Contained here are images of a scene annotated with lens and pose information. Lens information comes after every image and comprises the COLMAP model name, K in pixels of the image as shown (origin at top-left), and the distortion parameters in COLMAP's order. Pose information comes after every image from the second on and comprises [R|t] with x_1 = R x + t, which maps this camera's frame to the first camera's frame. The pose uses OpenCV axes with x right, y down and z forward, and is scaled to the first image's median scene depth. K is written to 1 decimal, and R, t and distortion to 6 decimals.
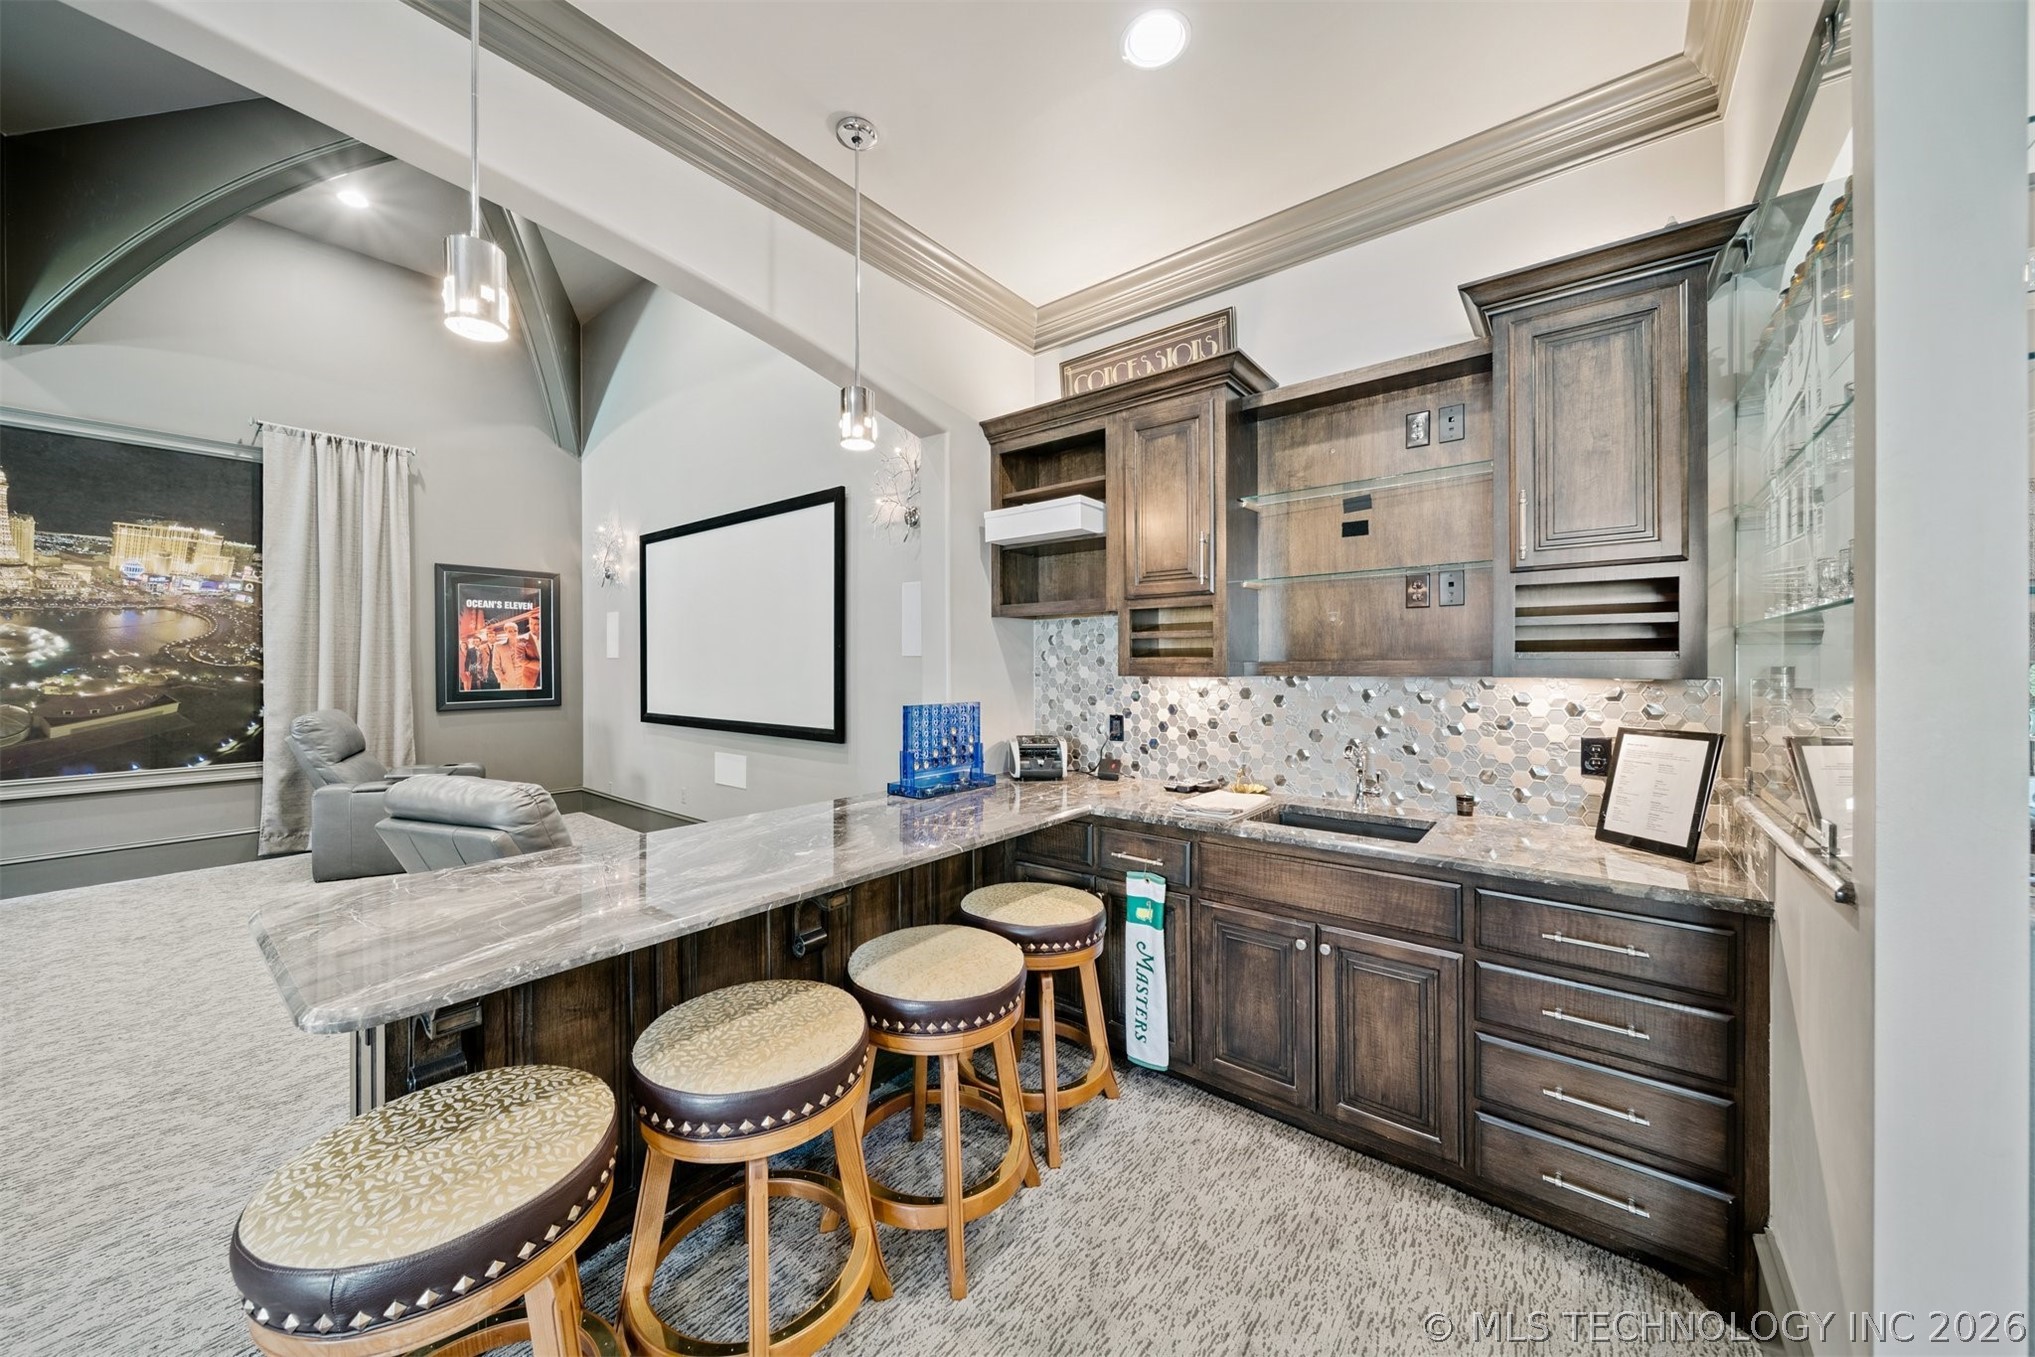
lens RADIAL K [[714.2, 0, 1002.2], [0, 714.2, 667.8], [0, 0, 1]] dist [-0.001238, -0.000201]
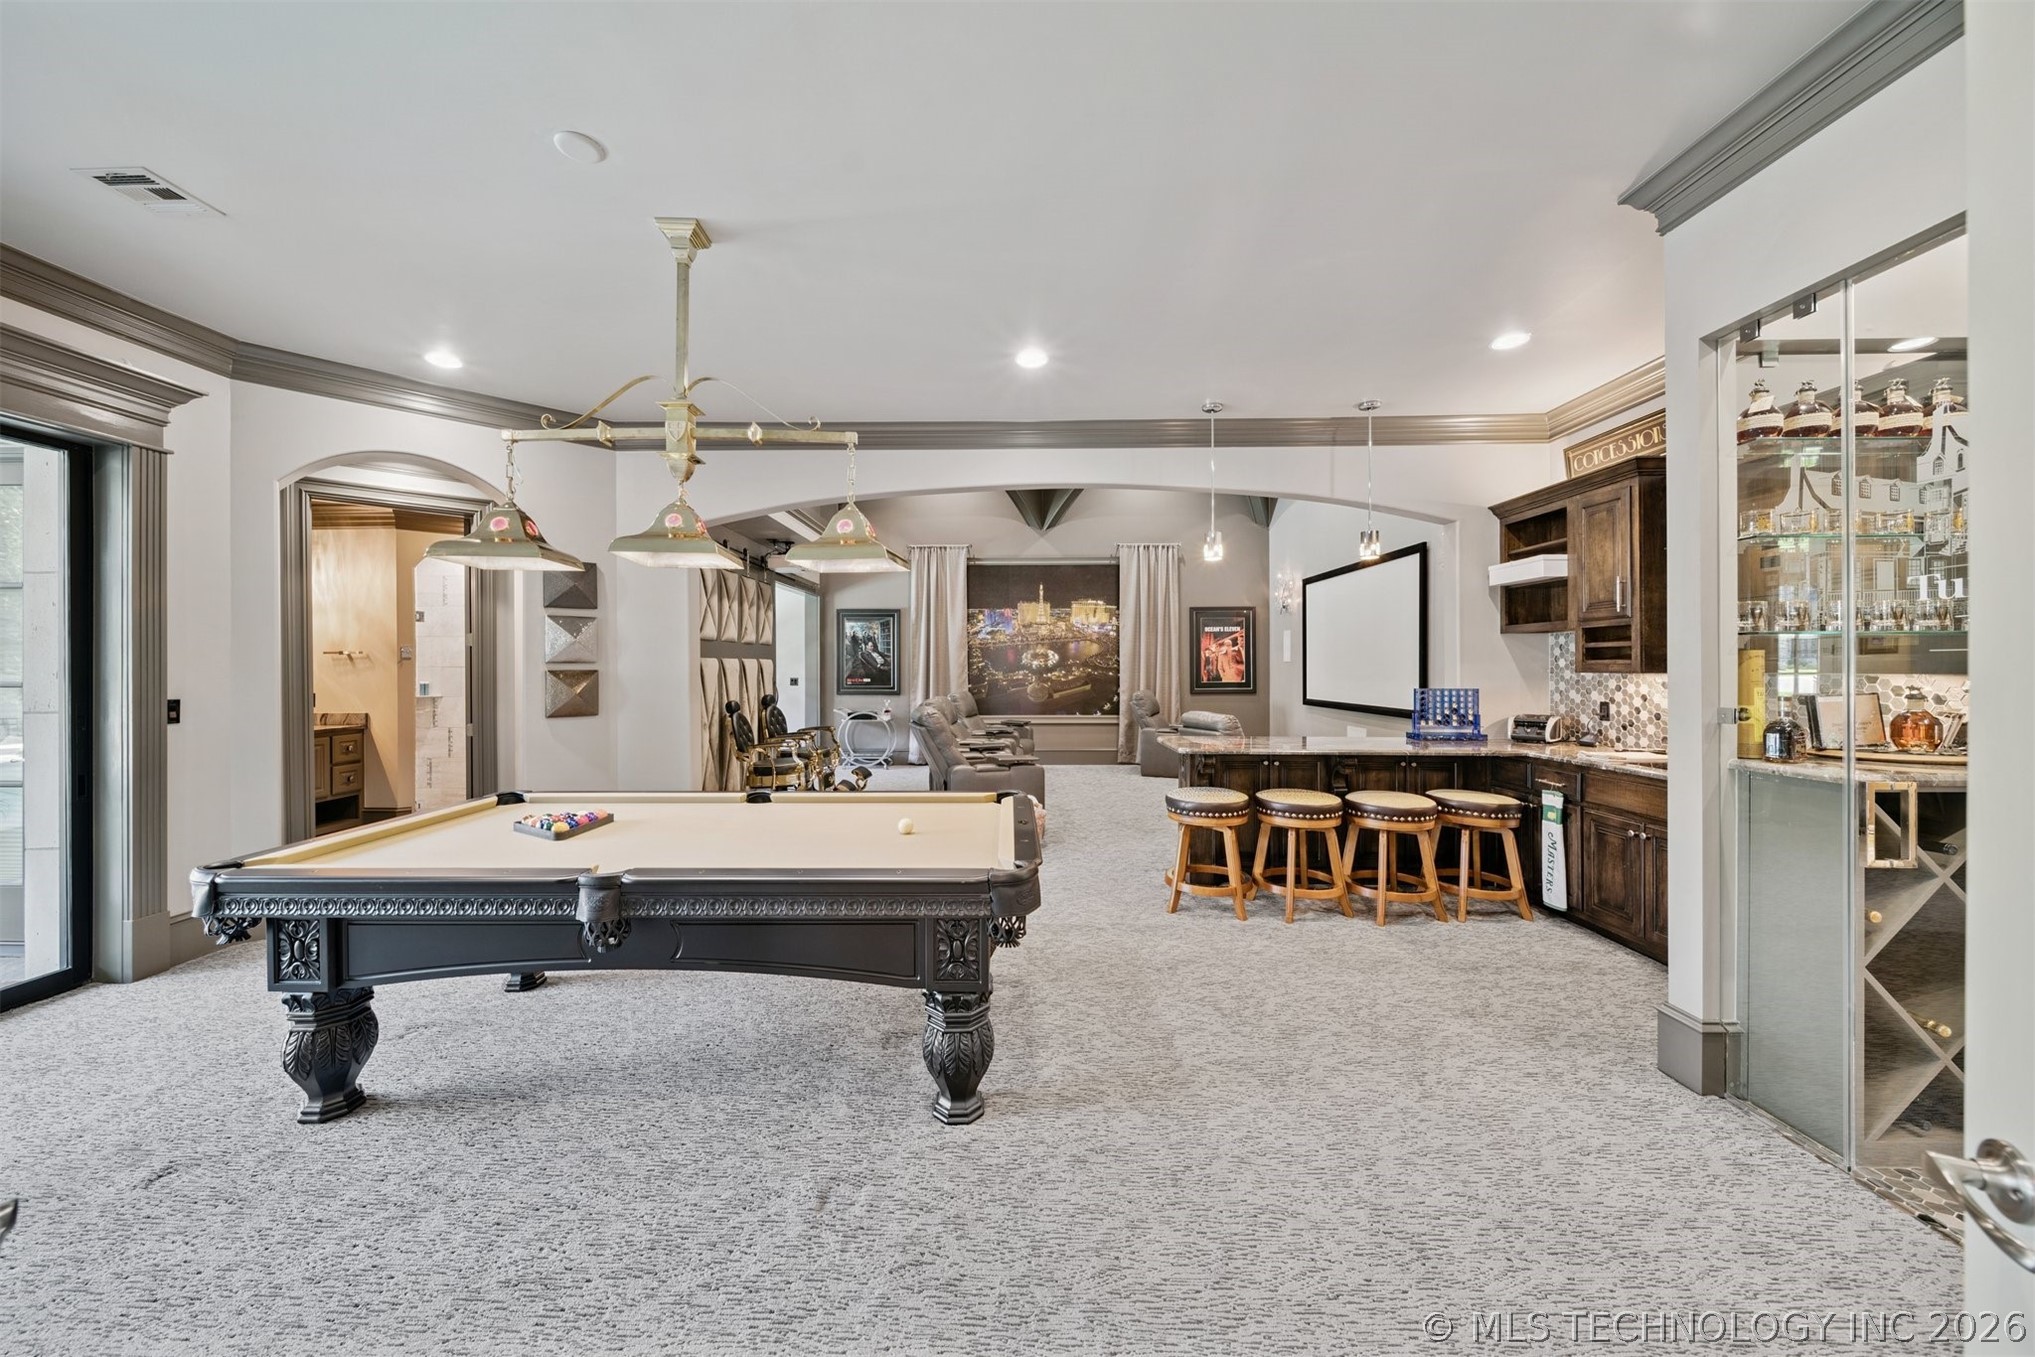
lens RADIAL K [[714.2, 0, 1002.2], [0, 714.2, 667.8], [0, 0, 1]] dist [-0.001238, -0.000201]
pose [[0.610457, 0.000571, -0.792049, 0.548212], [-0.003162, 0.999994, -0.001716, 0.006911], [0.792043, 0.003552, 0.610455, -0.765228]]
